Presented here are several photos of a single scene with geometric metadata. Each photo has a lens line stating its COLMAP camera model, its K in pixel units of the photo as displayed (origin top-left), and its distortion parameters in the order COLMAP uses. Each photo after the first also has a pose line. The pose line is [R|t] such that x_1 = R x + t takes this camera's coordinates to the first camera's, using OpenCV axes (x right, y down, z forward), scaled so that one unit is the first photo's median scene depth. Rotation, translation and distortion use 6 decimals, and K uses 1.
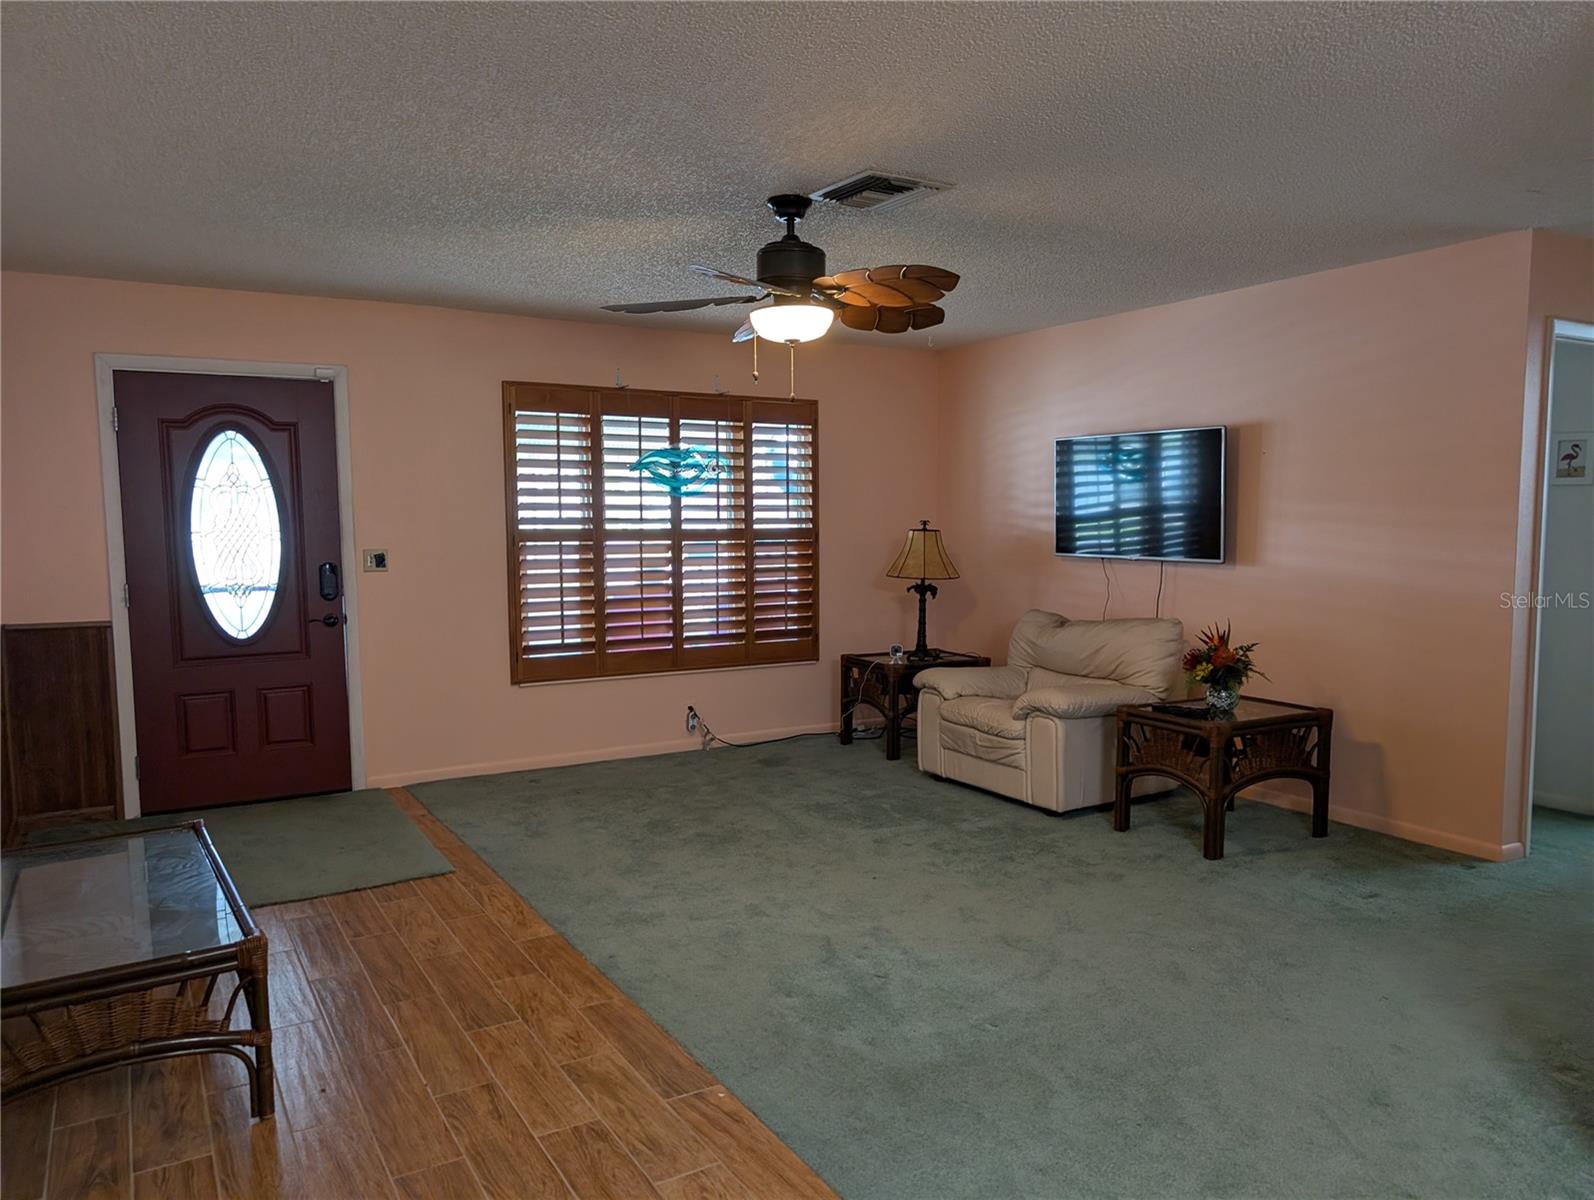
lens RADIAL K [[1130.8, 0, 797.0], [0, 1130.8, 600.0], [0, 0, 1]] dist [0.043572, -0.076546]
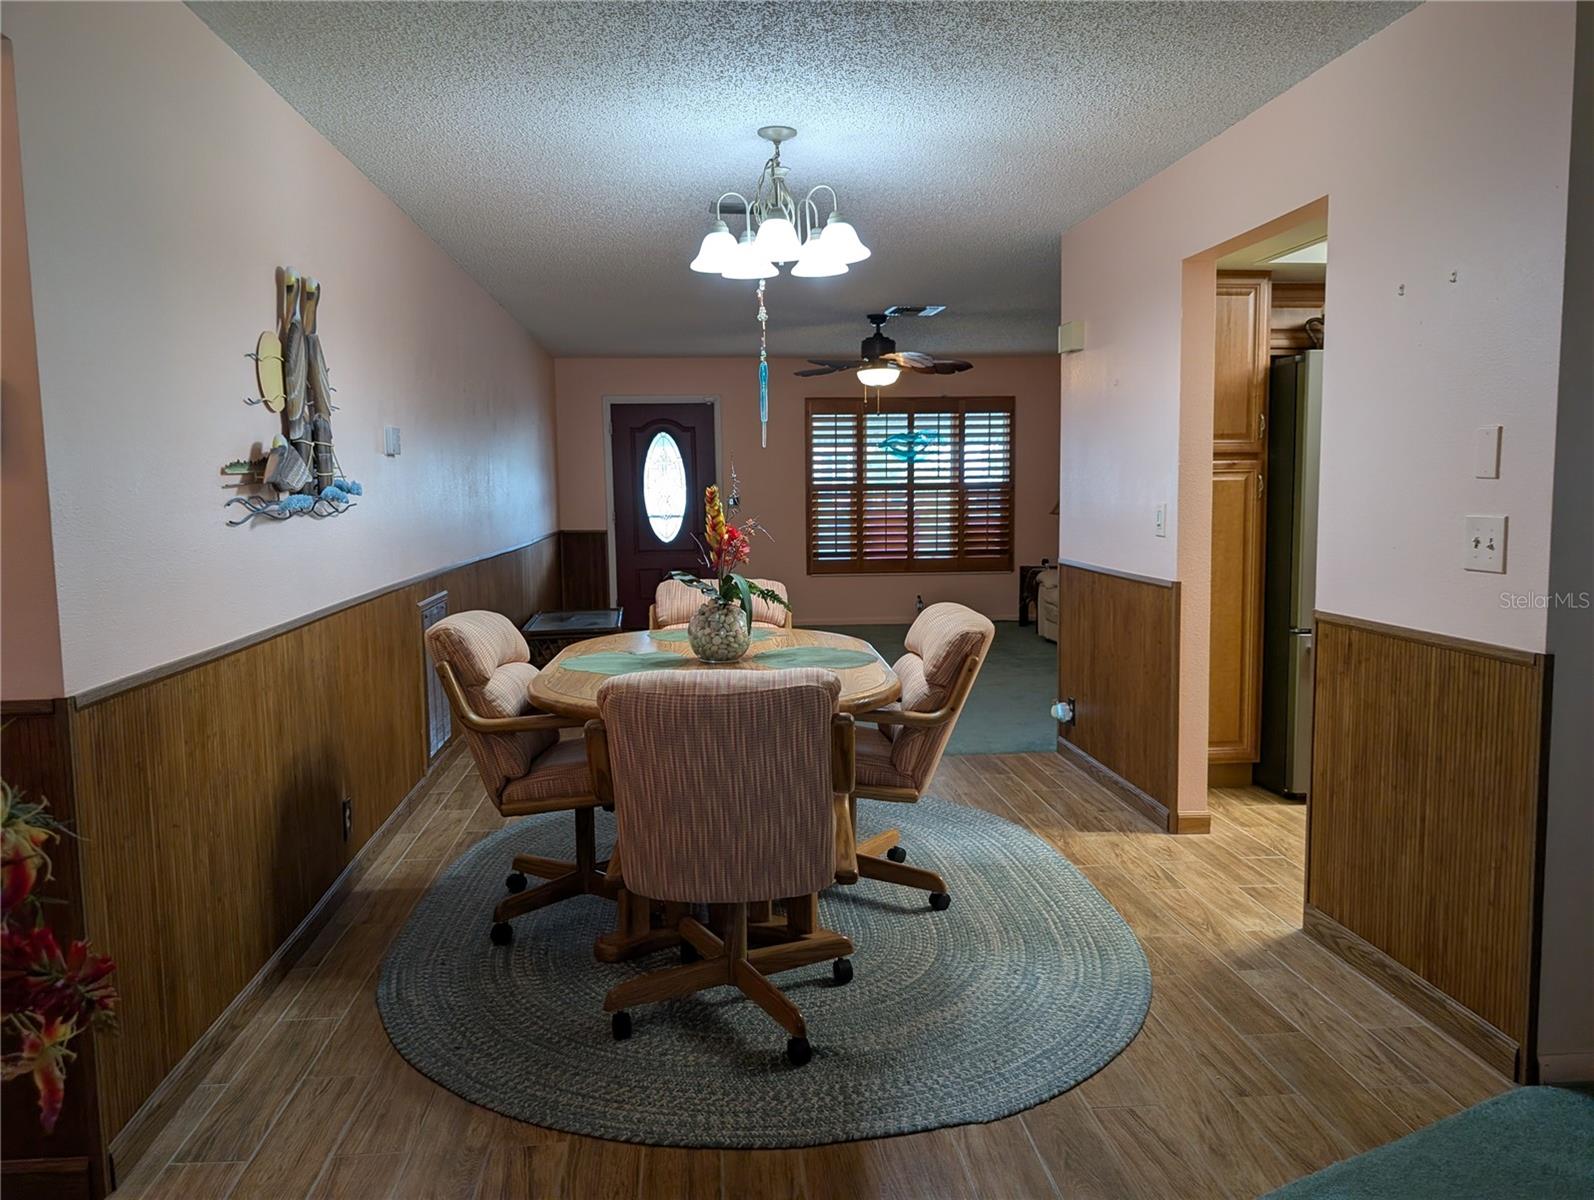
lens RADIAL K [[1130.8, 0, 797.0], [0, 1130.8, 600.0], [0, 0, 1]] dist [0.043572, -0.076546]
pose [[0.901112, 0.037227, -0.431986, 0.456711], [-0.021449, 0.998915, 0.041341, 0.040483], [0.433056, -0.027987, 0.900932, -0.528966]]
